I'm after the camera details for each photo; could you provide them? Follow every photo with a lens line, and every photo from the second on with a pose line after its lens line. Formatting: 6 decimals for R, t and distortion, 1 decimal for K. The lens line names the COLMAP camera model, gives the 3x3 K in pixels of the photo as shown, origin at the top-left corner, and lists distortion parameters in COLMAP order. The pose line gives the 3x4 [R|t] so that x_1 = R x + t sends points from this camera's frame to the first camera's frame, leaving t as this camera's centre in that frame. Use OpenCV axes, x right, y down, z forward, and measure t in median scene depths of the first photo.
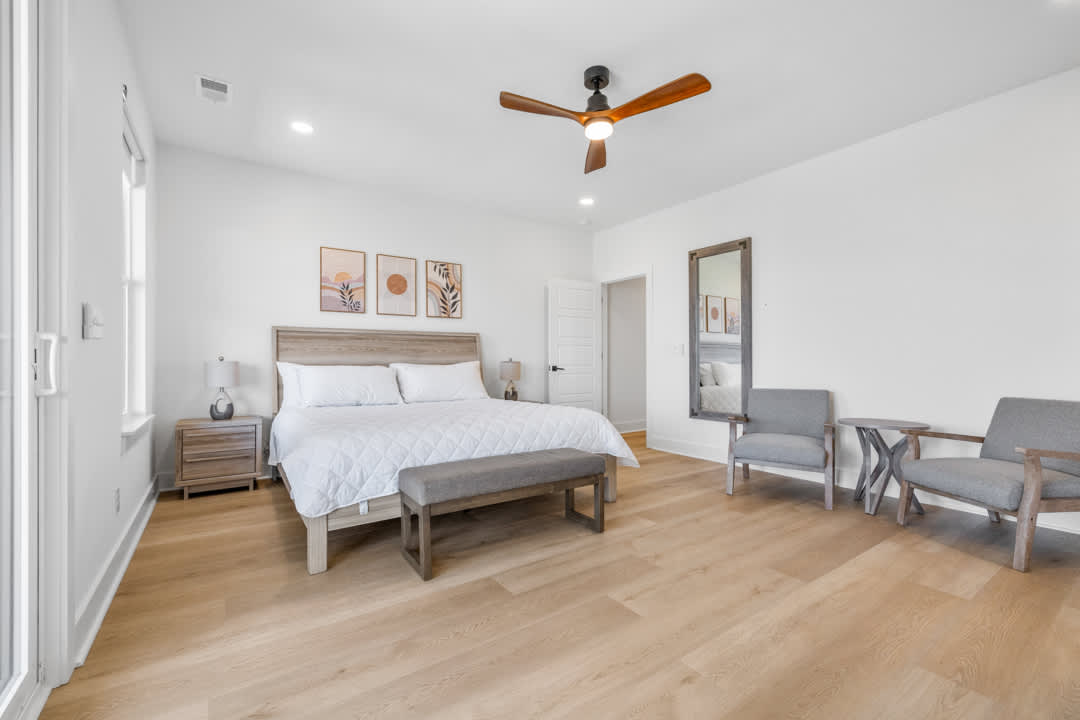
lens RADIAL K [[454.1, 0, 539.5], [0, 454.1, 353.9], [0, 0, 1]] dist [0.001617, 0.000119]
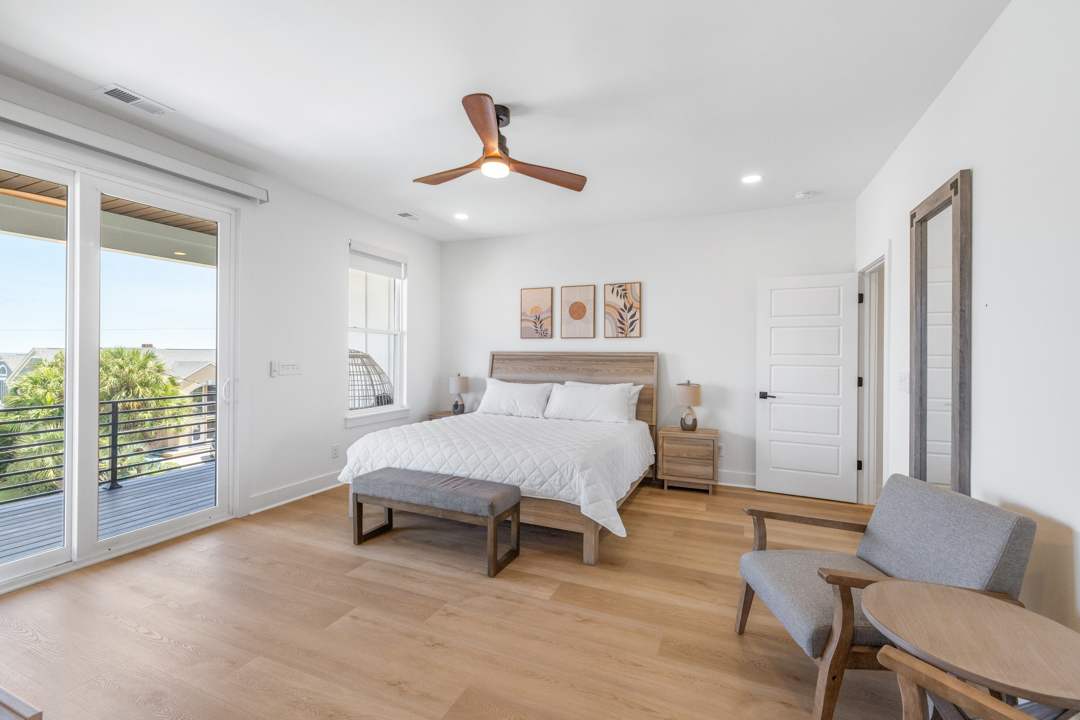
lens RADIAL K [[454.7, 0, 542.4], [0, 454.7, 351.0], [0, 0, 1]] dist [0.001052, 0.000439]
pose [[0.539439, 0.003140, -0.842019, 0.576587], [0.003771, 0.999974, 0.006145, -0.059674], [0.842016, -0.006490, 0.539414, 0.314137]]
